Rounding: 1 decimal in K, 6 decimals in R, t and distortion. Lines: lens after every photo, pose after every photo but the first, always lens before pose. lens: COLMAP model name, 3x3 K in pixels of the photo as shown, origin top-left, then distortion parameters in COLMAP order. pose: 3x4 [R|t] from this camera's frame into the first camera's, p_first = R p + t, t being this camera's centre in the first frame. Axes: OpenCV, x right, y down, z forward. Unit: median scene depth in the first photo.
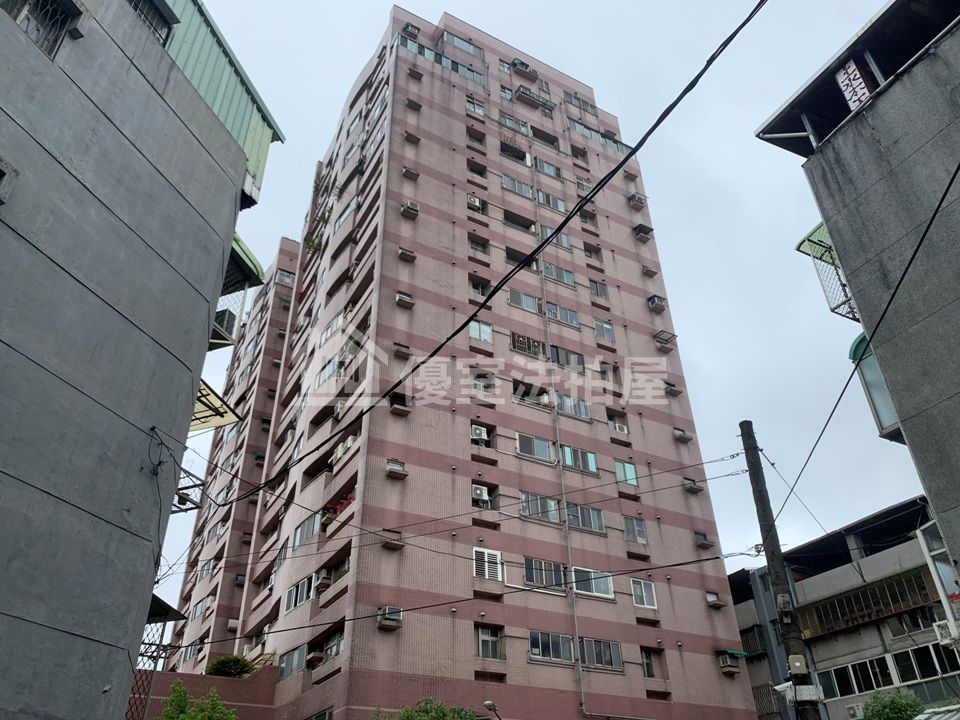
lens RADIAL K [[740.3, 0, 474.4], [0, 740.3, 357.6], [0, 0, 1]] dist [-0.011572, -0.006807]
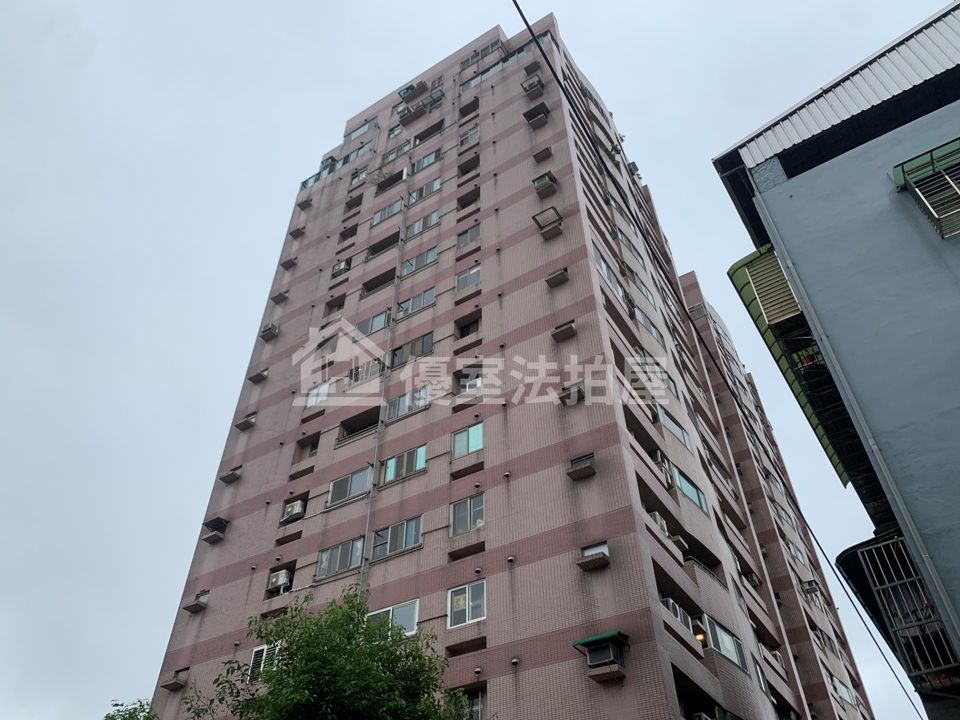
lens RADIAL K [[740.3, 0, 480.0], [0, 740.3, 363.4], [0, 0, 1]] dist [-0.011572, -0.006807]
pose [[0.479724, -0.601249, -0.639034, 0.758892], [0.503967, 0.785004, -0.360259, 0.385224], [0.718250, -0.149227, 0.679595, 0.590150]]
